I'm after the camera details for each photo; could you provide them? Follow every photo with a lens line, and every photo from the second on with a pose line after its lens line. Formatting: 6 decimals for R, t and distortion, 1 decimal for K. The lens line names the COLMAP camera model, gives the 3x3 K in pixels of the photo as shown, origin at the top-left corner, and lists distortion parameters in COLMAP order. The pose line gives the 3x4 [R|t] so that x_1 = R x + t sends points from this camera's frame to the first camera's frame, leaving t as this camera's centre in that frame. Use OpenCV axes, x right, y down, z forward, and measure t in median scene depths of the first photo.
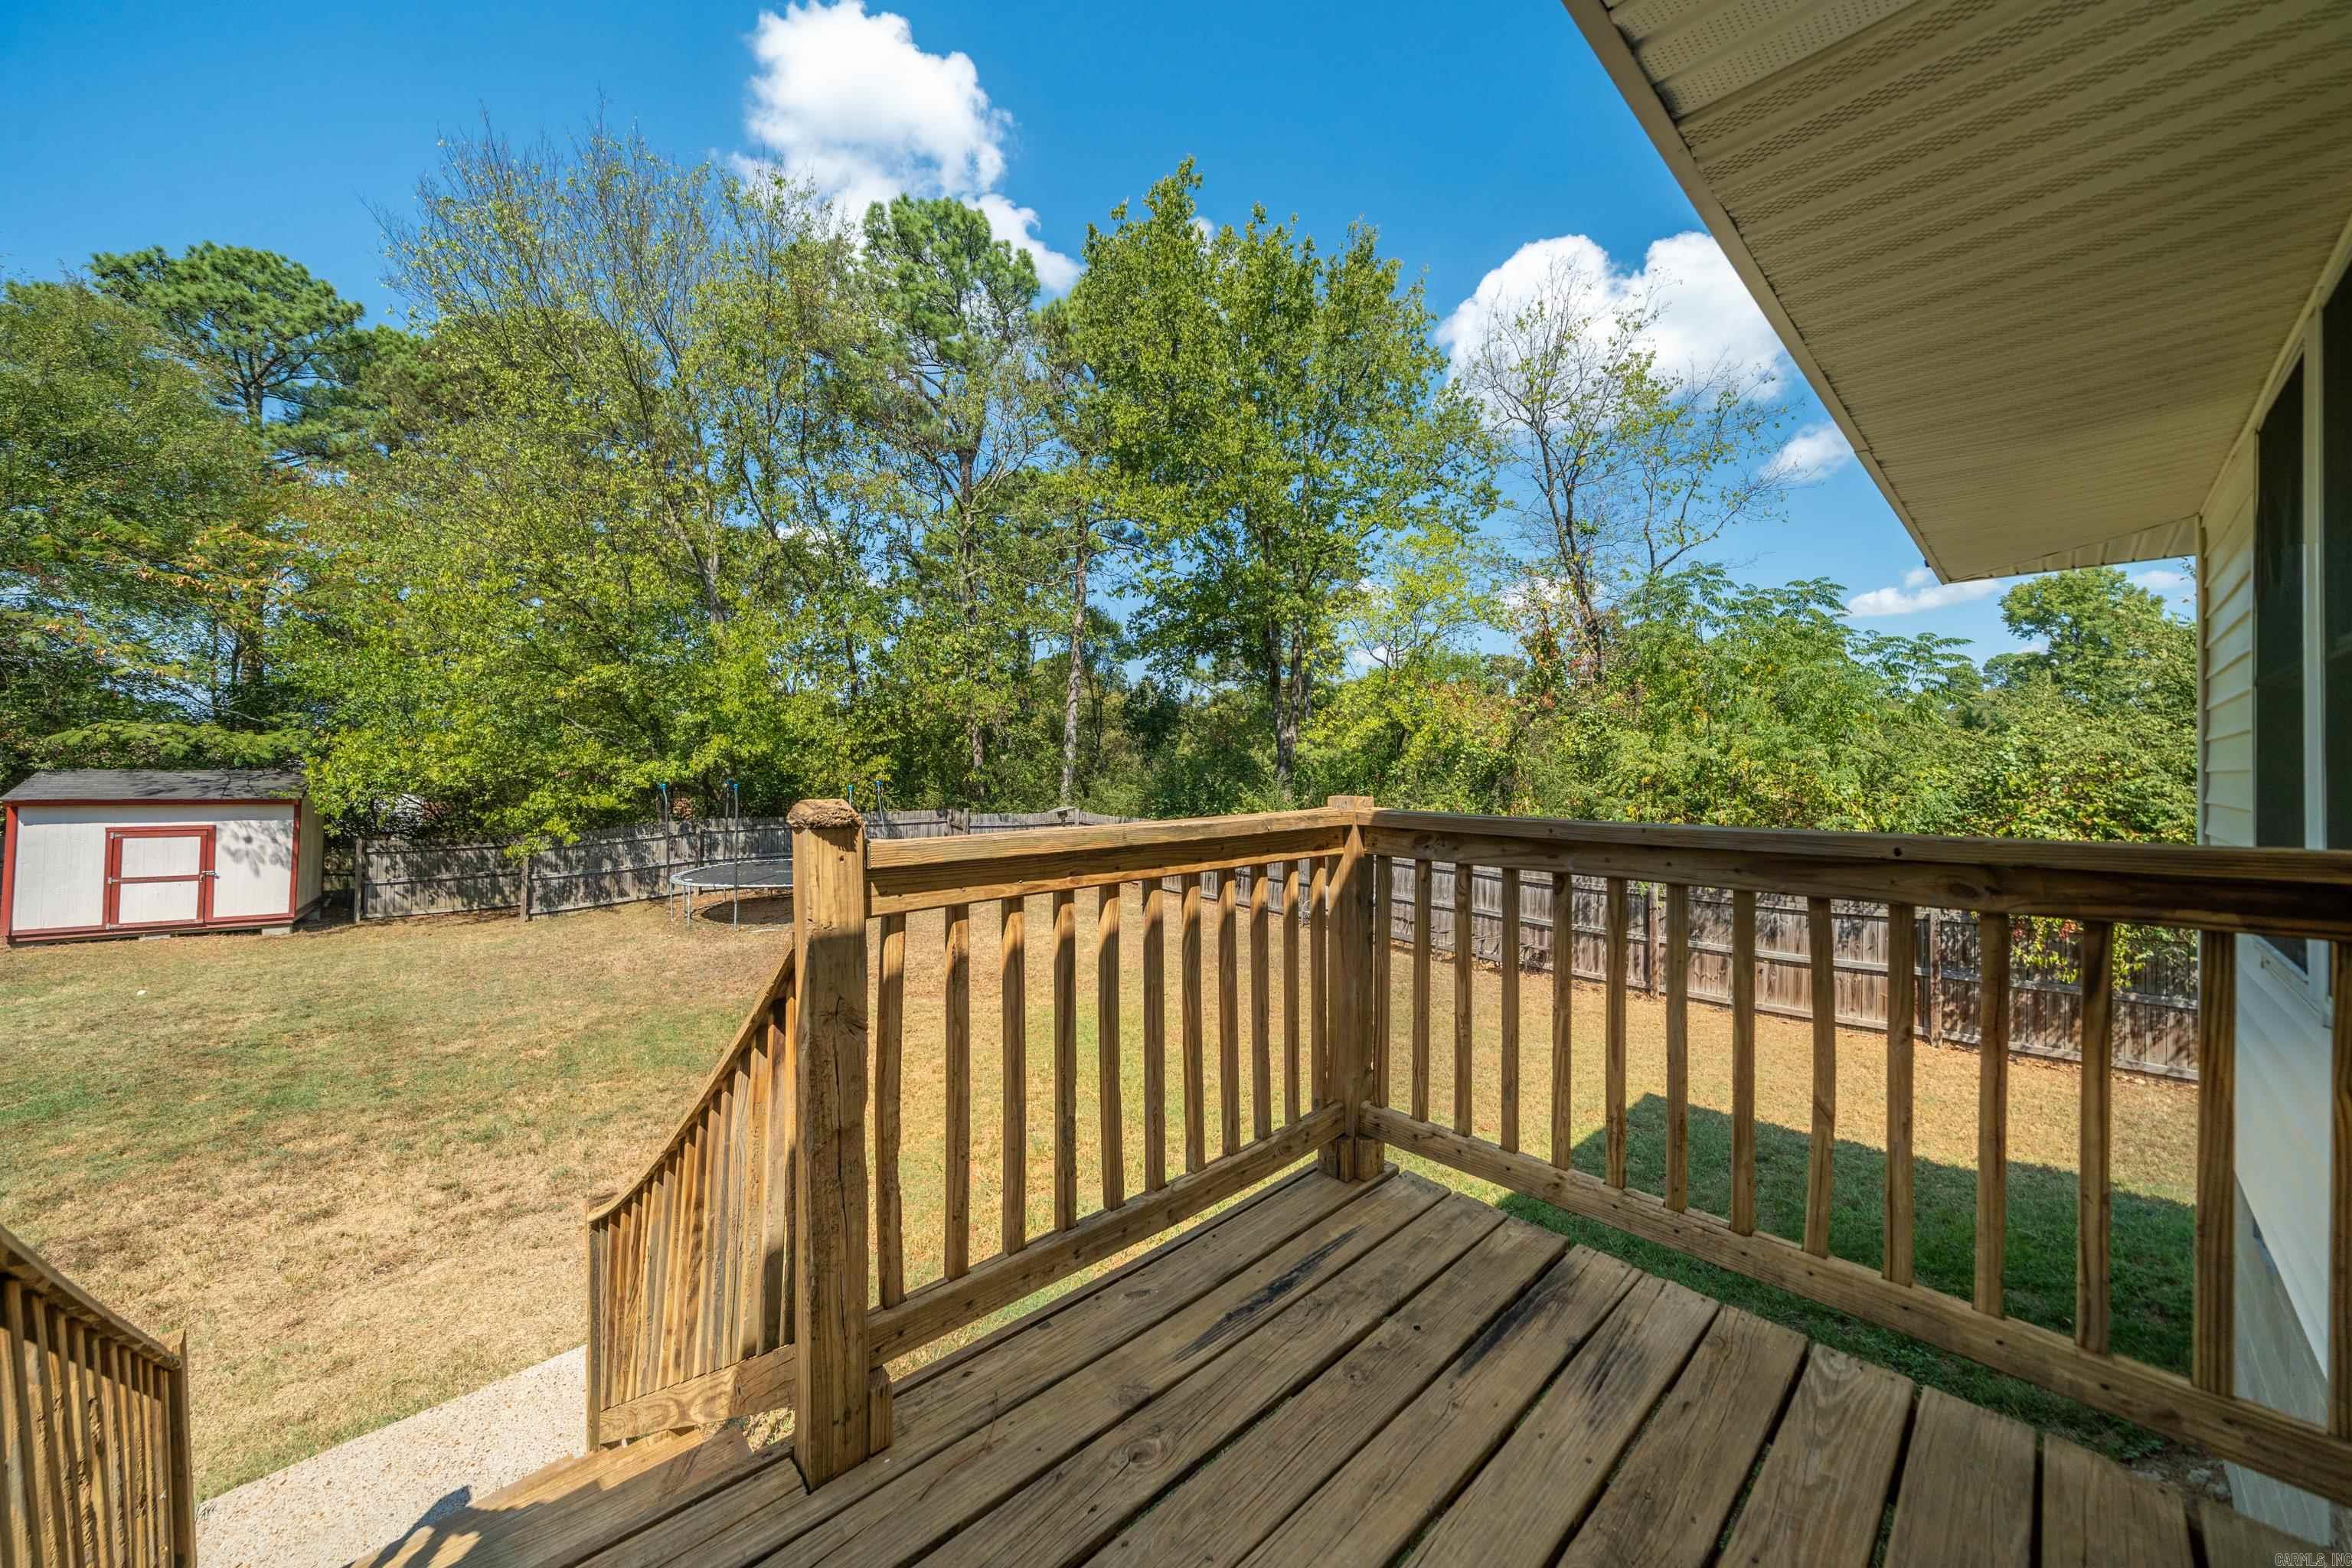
lens RADIAL K [[823.8, 0, 1183.0], [0, 823.8, 769.4], [0, 0, 1]] dist [-0.002853, -0.000136]
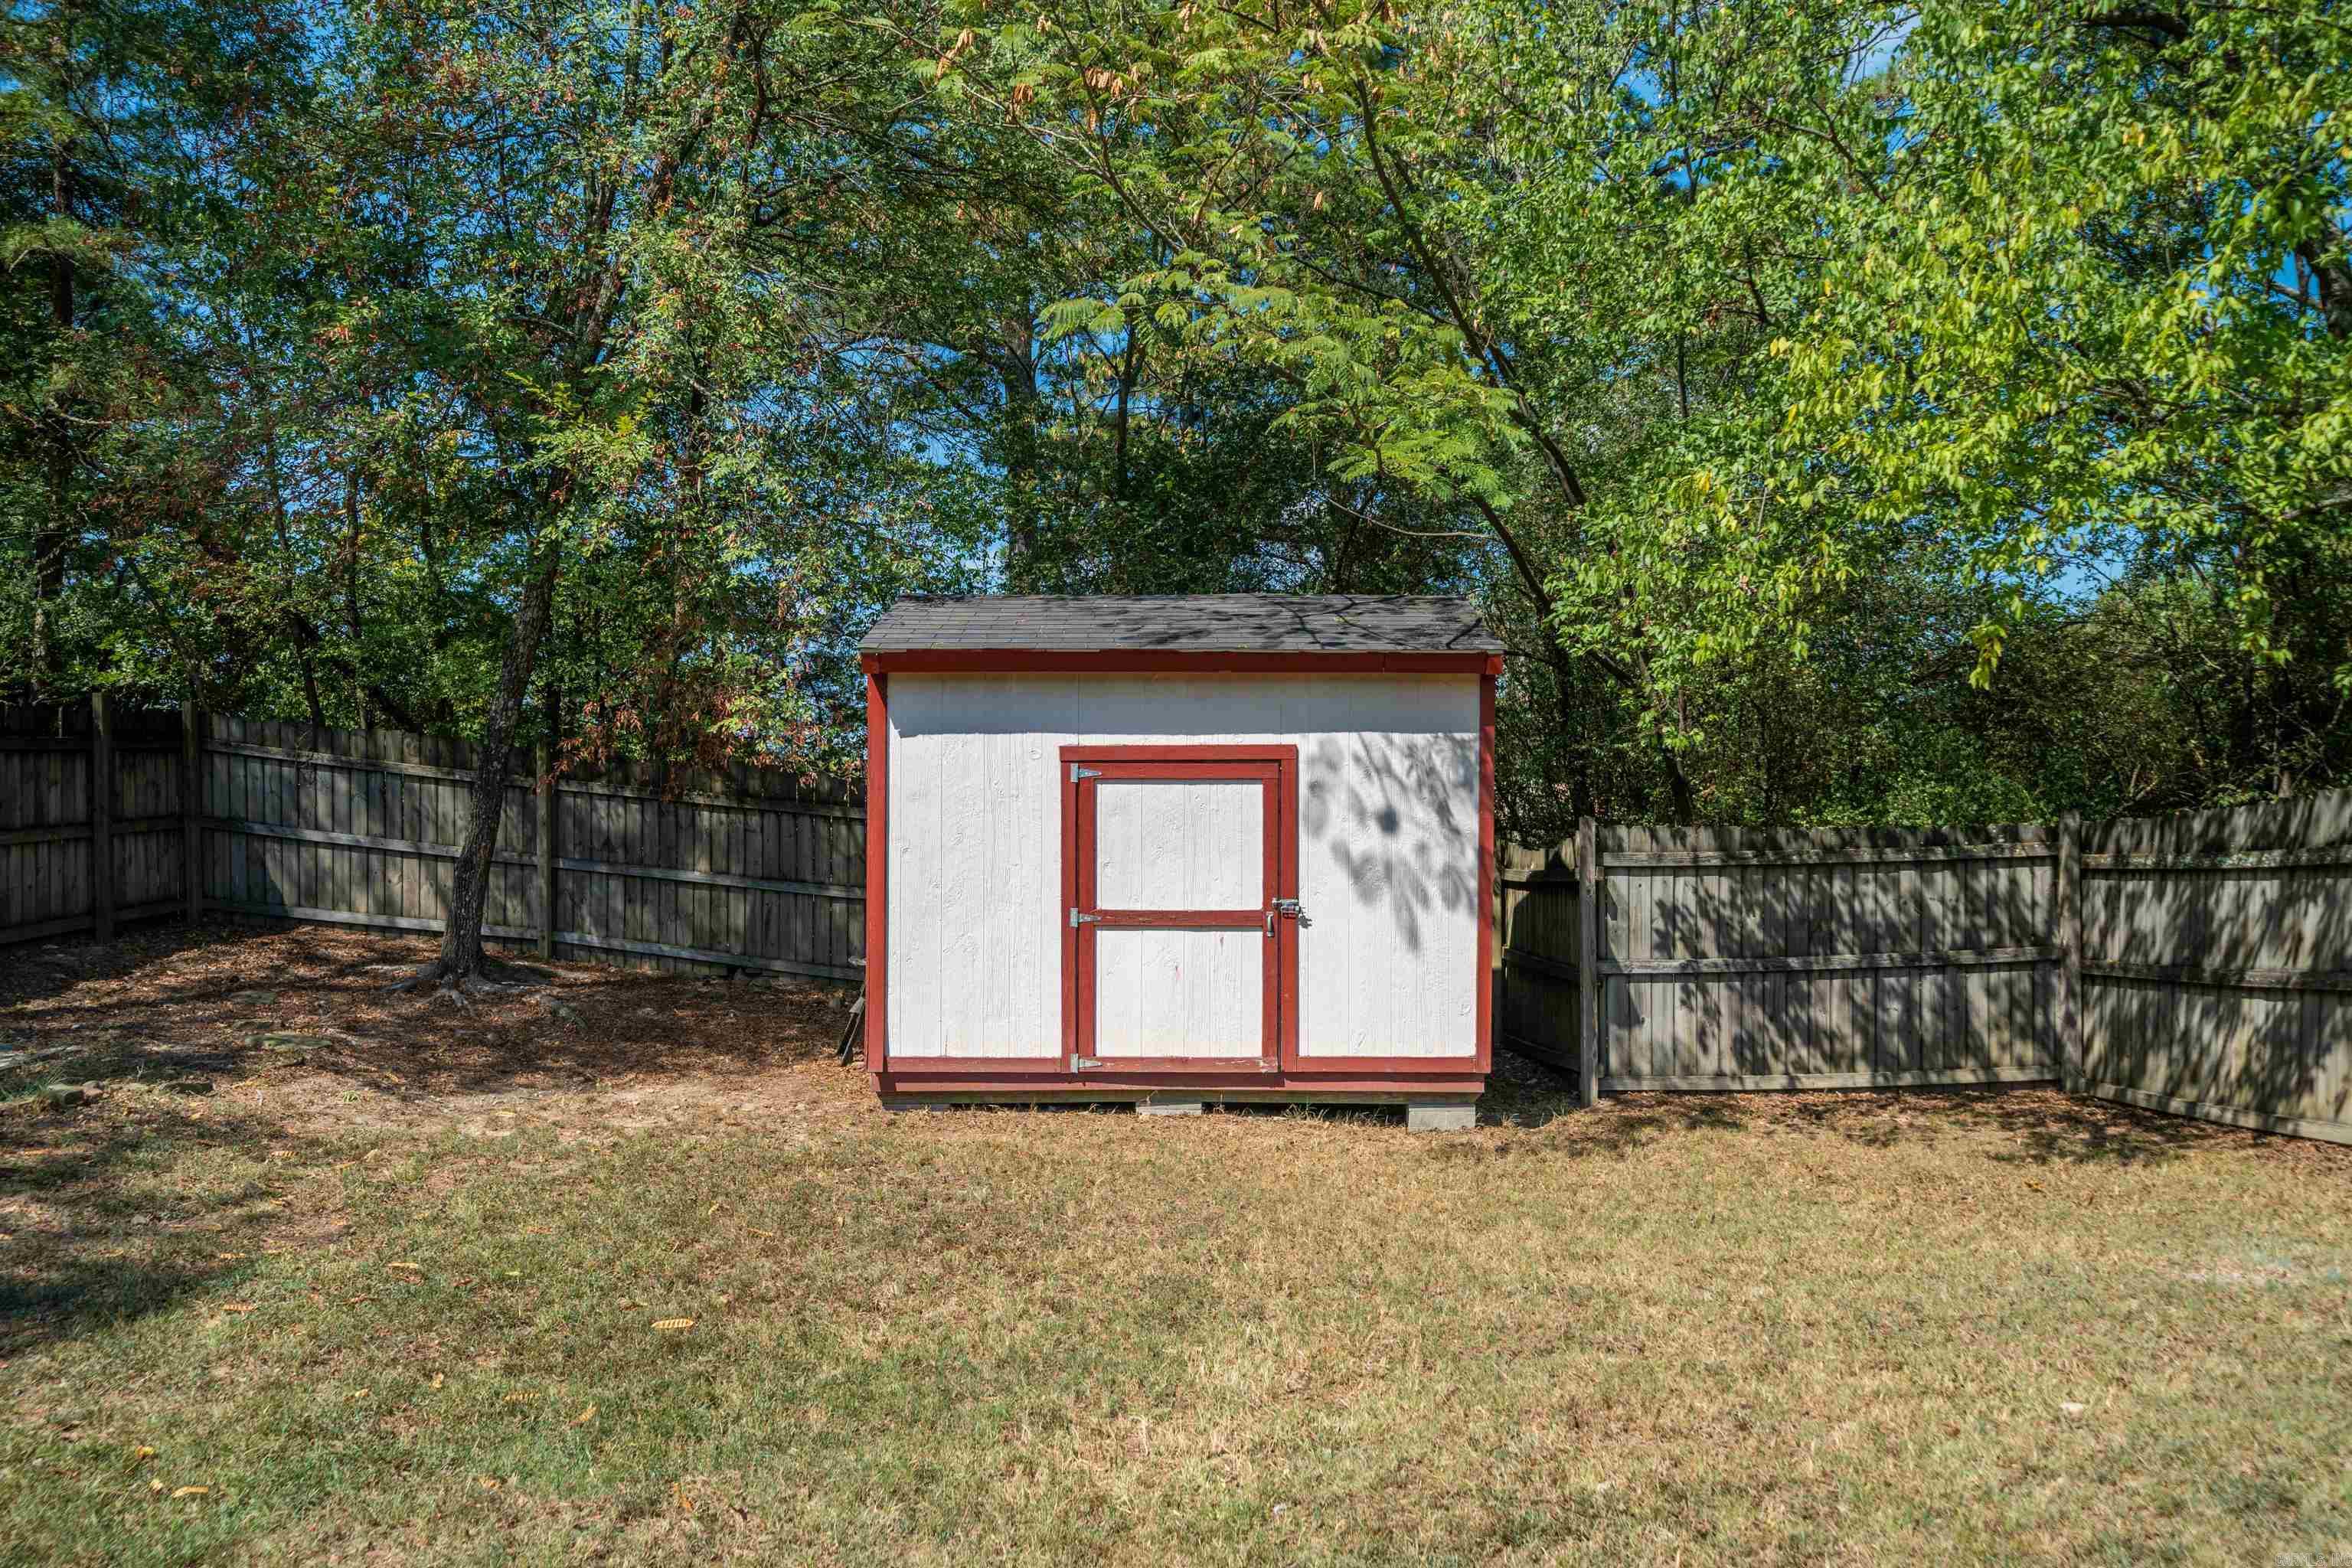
lens RADIAL K [[1603.3, 0, 1174.6], [0, 1603.3, 862.8], [0, 0, 1]] dist [-0.003083, 0.000385]
pose [[0.794911, 0.004272, -0.606710, -0.886324], [0.014755, 0.999543, 0.026370, 0.097014], [0.606546, -0.029914, 0.794485, 0.526504]]
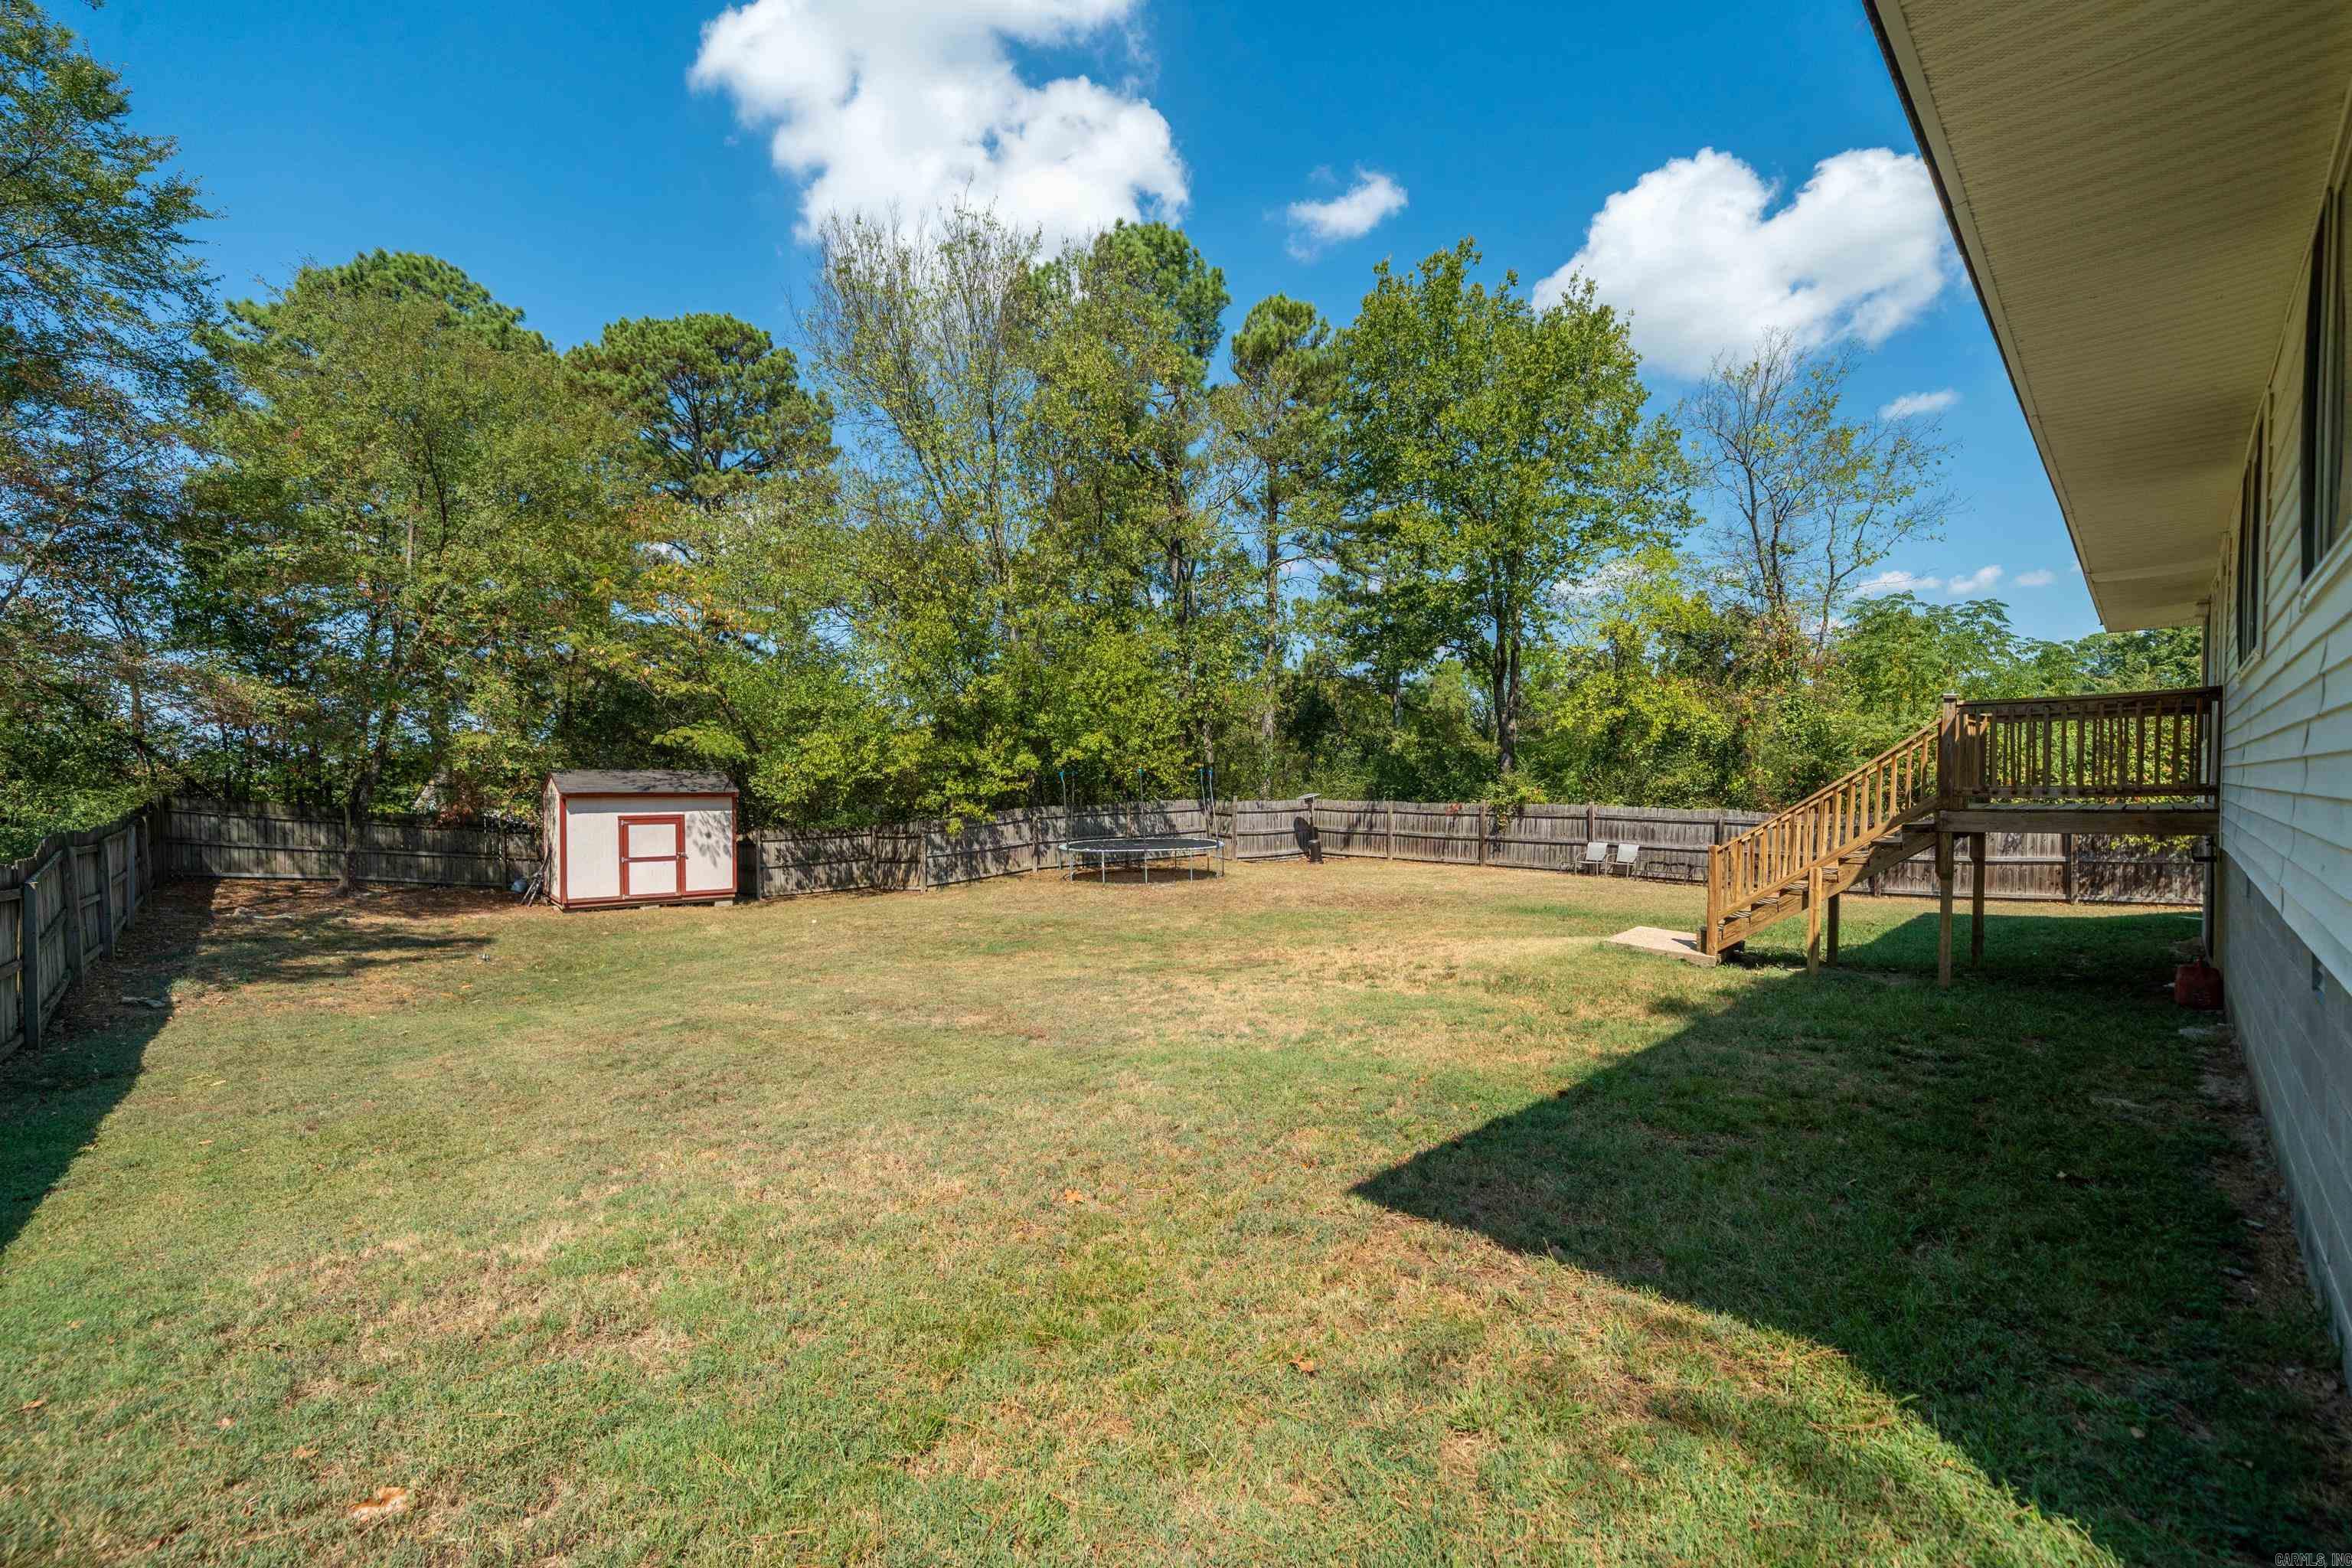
lens RADIAL K [[979.5, 0, 1173.4], [0, 979.5, 813.4], [0, 0, 1]] dist [0.001210, 0.000021]
pose [[0.999183, -0.018749, 0.035794, -0.531961], [0.017575, 0.999306, 0.032837, 0.033569], [-0.036385, -0.032181, 0.998820, -0.460481]]
